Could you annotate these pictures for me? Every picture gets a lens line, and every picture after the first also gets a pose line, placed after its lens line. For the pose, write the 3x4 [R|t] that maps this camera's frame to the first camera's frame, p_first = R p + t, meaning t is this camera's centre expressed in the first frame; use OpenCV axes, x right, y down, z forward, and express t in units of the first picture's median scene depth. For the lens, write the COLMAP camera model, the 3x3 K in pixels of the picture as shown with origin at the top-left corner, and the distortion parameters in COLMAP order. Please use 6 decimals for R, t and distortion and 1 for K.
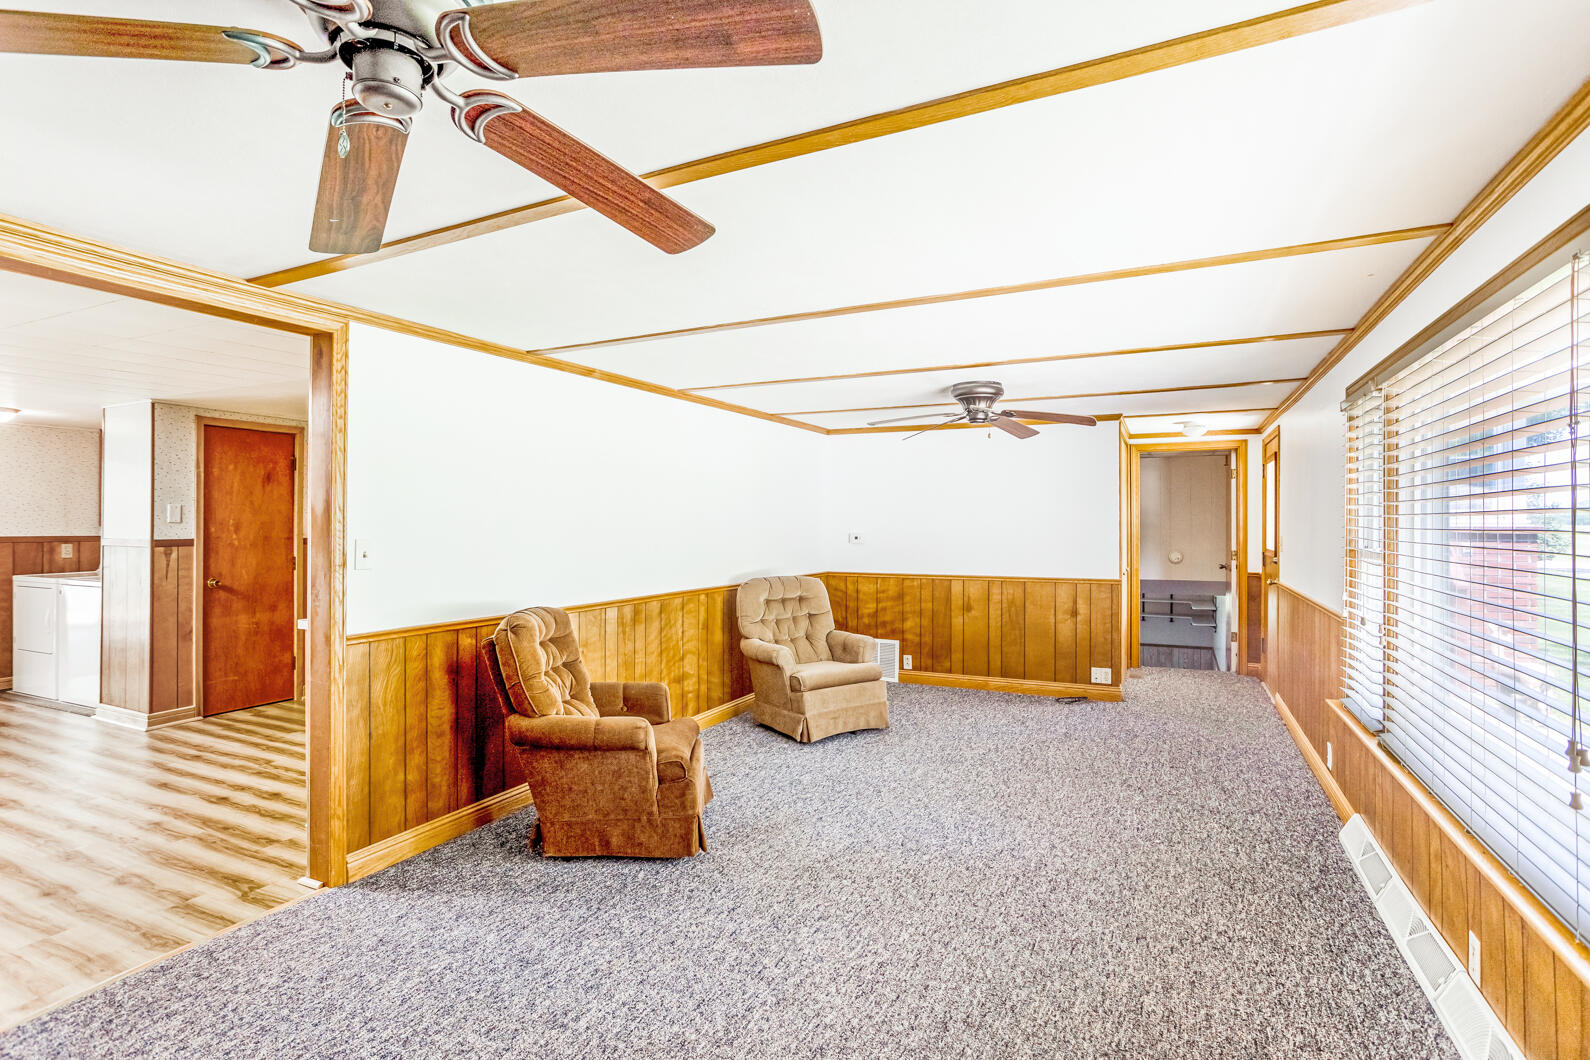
lens RADIAL K [[774.1, 0, 789.4], [0, 774.1, 513.4], [0, 0, 1]] dist [-0.060280, 0.038696]
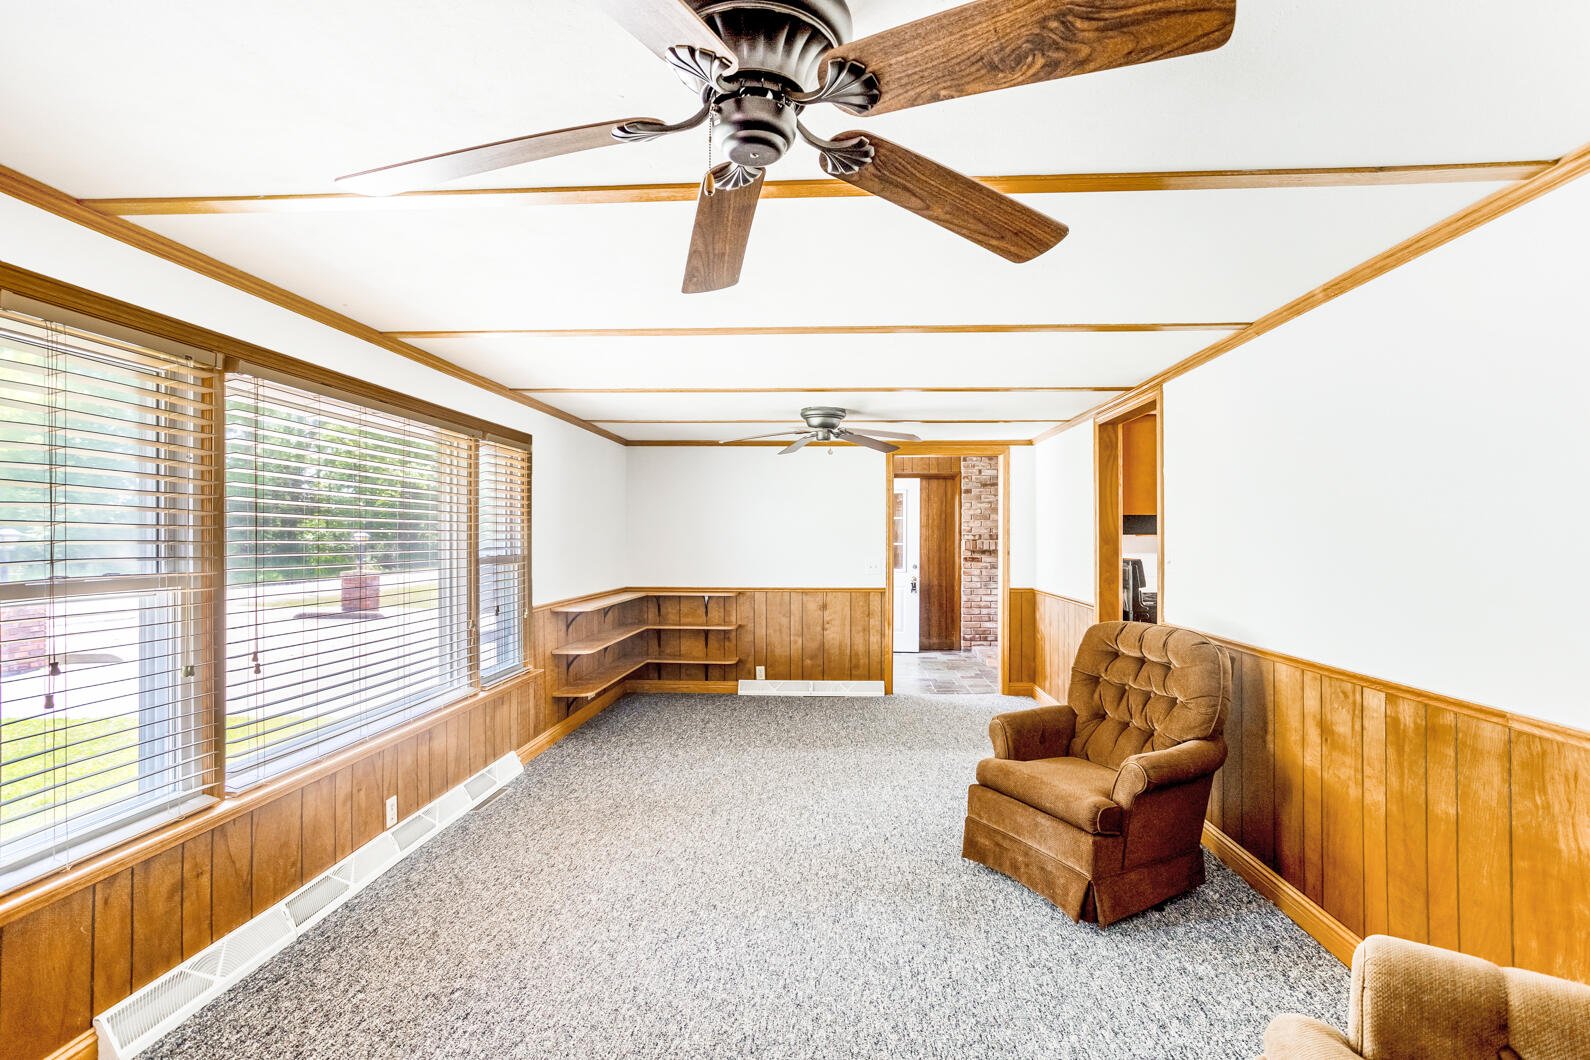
lens RADIAL K [[776.7, 0, 795.0], [0, 776.7, 530.0], [0, 0, 1]] dist [-0.049788, 0.029227]
pose [[-0.921771, -0.005441, -0.387696, 0.451450], [0.004806, 0.999664, -0.025455, 0.025935], [0.387704, -0.025326, -0.921436, 1.694696]]
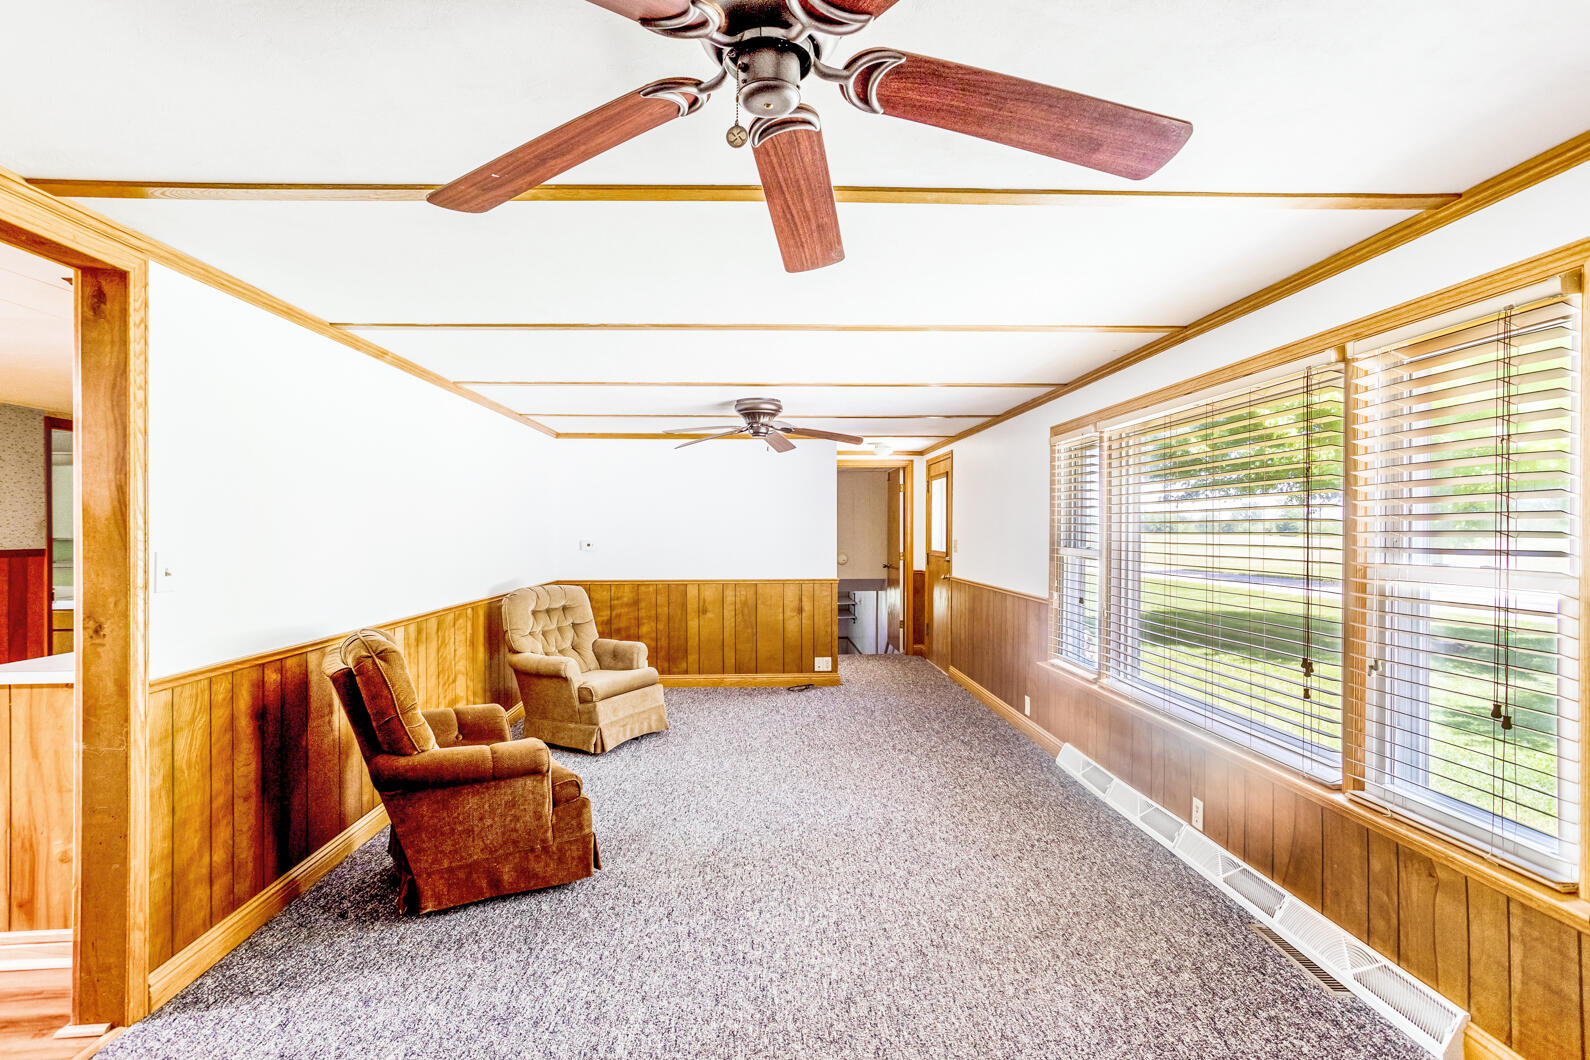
lens RADIAL K [[776.7, 0, 795.0], [0, 776.7, 530.0], [0, 0, 1]] dist [-0.049788, 0.029227]
pose [[0.872957, -0.002100, 0.487792, -0.332100], [-0.003977, 0.999927, 0.011422, 0.001179], [-0.487780, -0.011911, 0.872885, 0.035073]]
